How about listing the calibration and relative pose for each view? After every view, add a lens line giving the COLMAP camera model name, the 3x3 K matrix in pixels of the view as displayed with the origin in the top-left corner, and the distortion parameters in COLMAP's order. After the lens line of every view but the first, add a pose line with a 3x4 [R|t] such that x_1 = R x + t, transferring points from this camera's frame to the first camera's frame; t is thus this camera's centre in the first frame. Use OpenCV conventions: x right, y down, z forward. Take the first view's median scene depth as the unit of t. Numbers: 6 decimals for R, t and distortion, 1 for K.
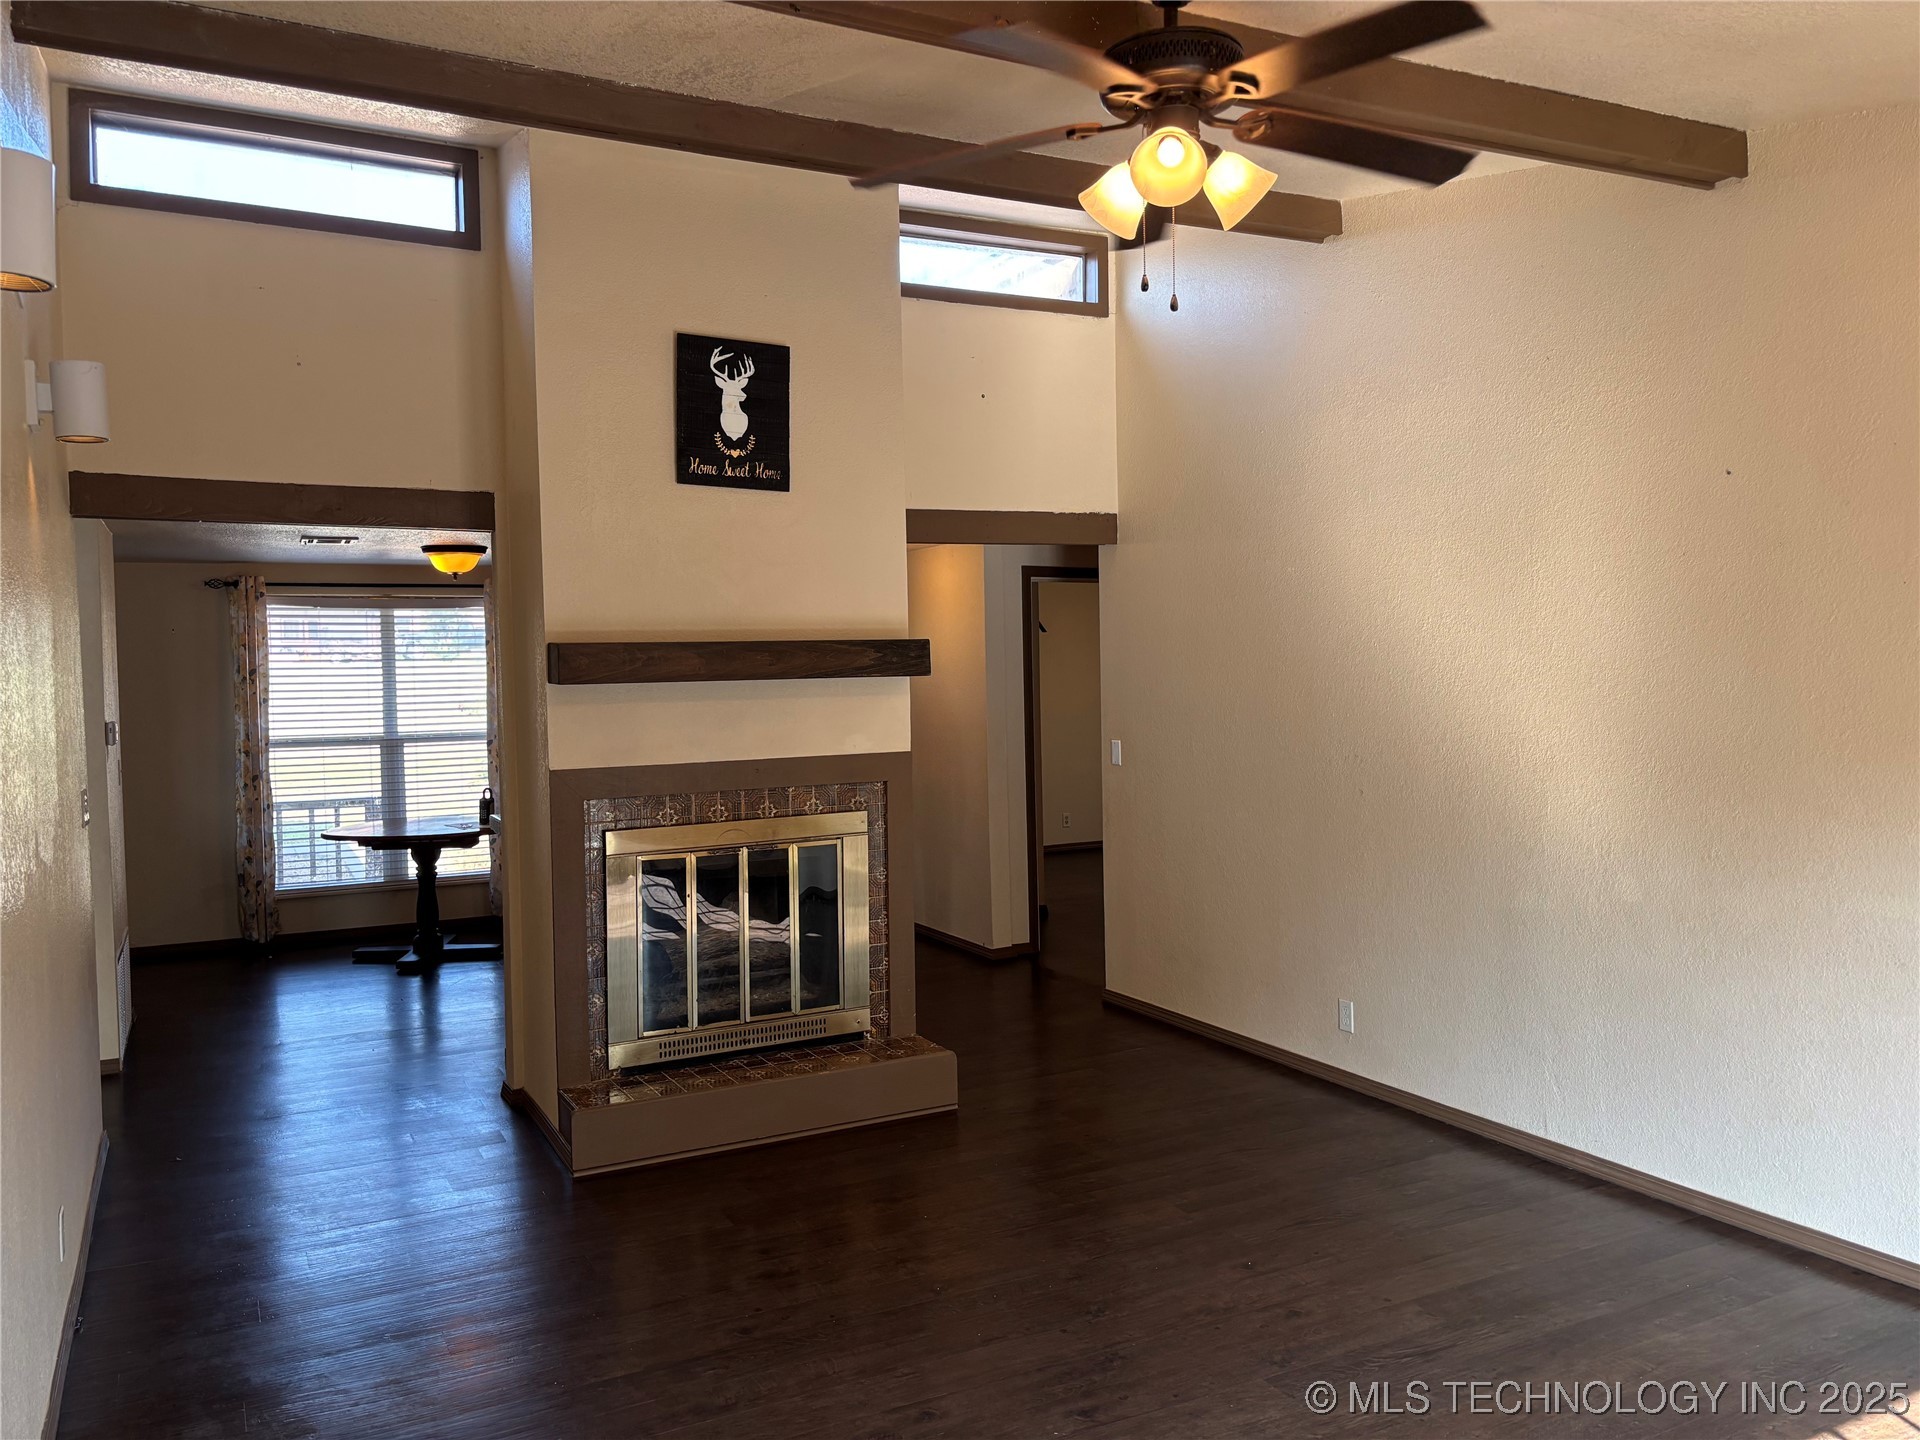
lens RADIAL K [[1450.5, 0, 951.9], [0, 1450.5, 724.7], [0, 0, 1]] dist [0.037734, -0.028770]
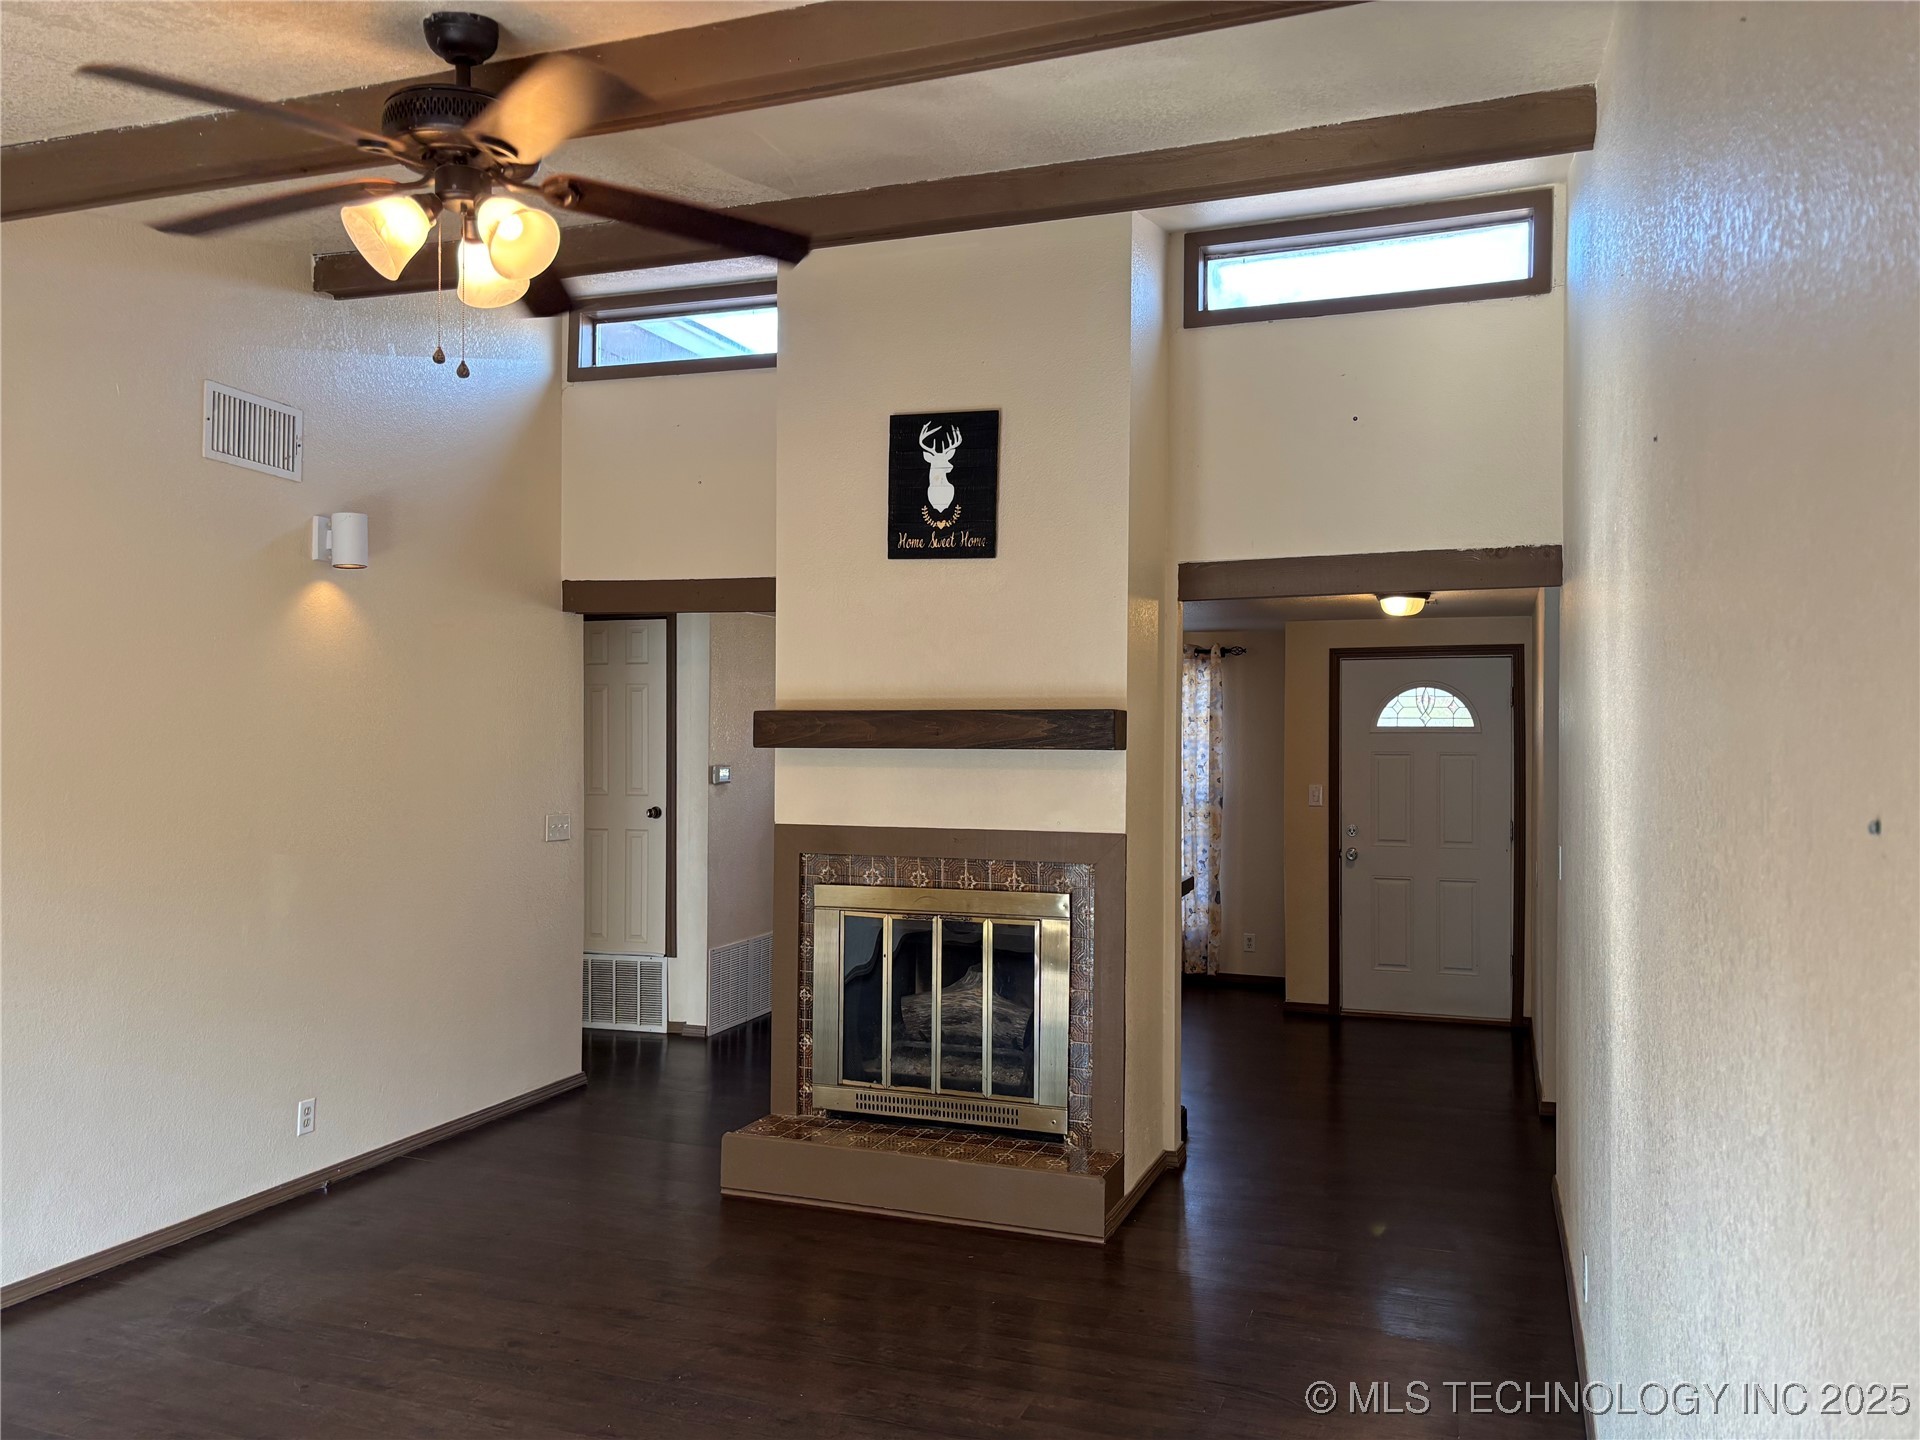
lens RADIAL K [[1450.5, 0, 940.6], [0, 1450.5, 716.3], [0, 0, 1]] dist [0.037734, -0.028770]
pose [[0.663036, 0.015074, -0.748436, 0.605292], [-0.046985, 0.998664, -0.021510, -0.031427], [0.747112, 0.049427, 0.662858, 0.334789]]
